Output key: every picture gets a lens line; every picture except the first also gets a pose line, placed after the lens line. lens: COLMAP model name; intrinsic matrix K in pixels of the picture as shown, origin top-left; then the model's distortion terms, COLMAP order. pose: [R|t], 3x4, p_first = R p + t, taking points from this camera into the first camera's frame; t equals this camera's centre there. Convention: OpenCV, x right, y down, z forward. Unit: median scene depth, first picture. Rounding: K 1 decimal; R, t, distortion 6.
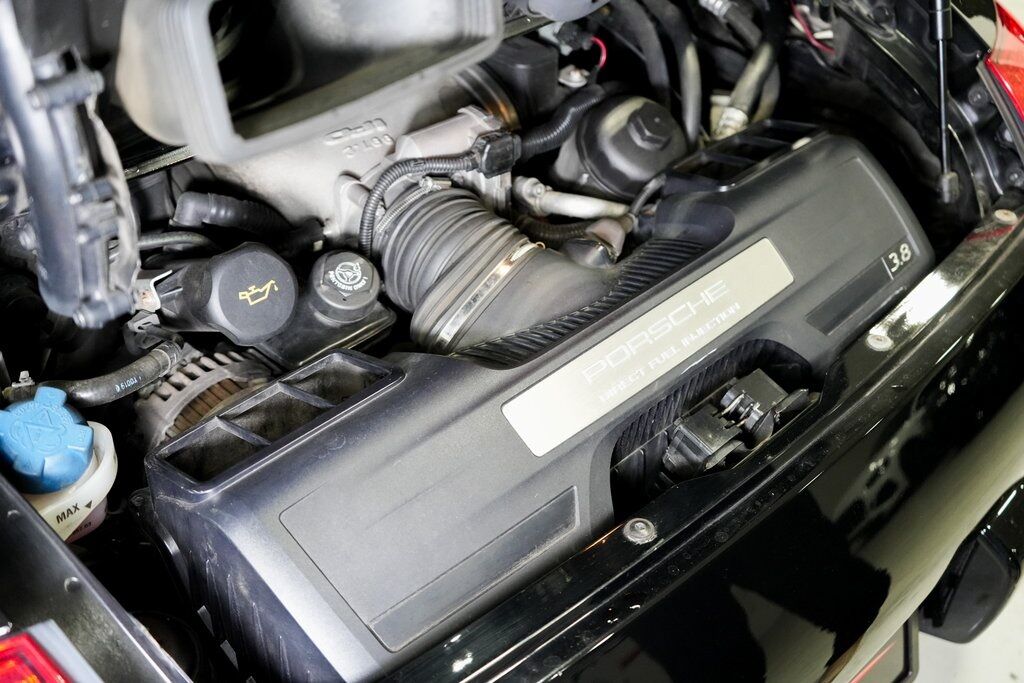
lens RADIAL K [[1137.2, 0, 513.6], [0, 1137.2, 346.4], [0, 0, 1]] dist [-0.030937, 0.000000]
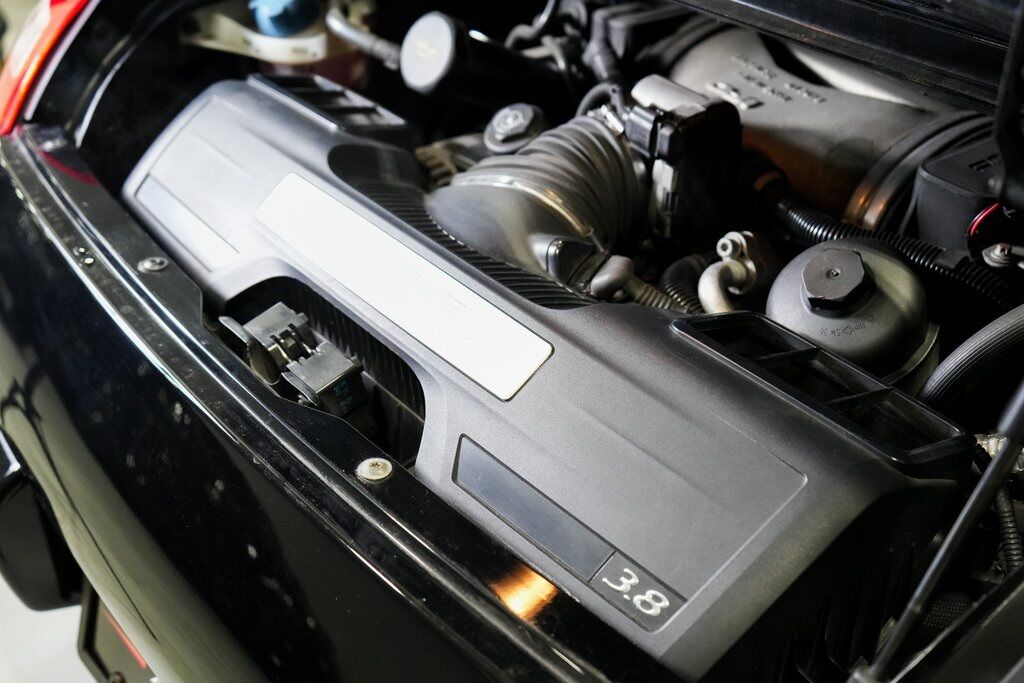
lens RADIAL K [[1137.2, 0, 515.1], [0, 1137.2, 337.3], [0, 0, 1]] dist [-0.030937, 0.000000]
pose [[-0.097271, 0.531146, -0.841678, 0.832127], [-0.629558, 0.622160, 0.465375, -0.421947], [0.770840, 0.575153, 0.273869, 0.793914]]
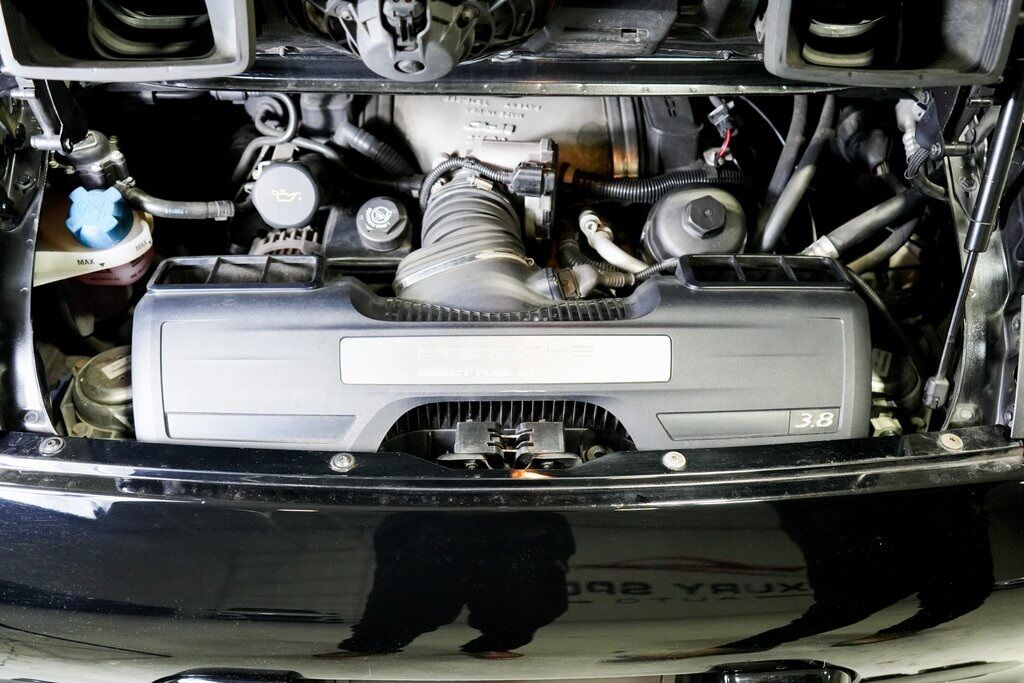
lens RADIAL K [[948.6, 0, 518.4], [0, 948.6, 341.0], [0, 0, 1]] dist [-0.020352, 0.000000]
pose [[0.738489, 0.462422, -0.490714, 0.587232], [-0.434608, 0.882871, 0.177917, -0.198116], [0.515510, 0.081878, 0.852963, 0.111635]]
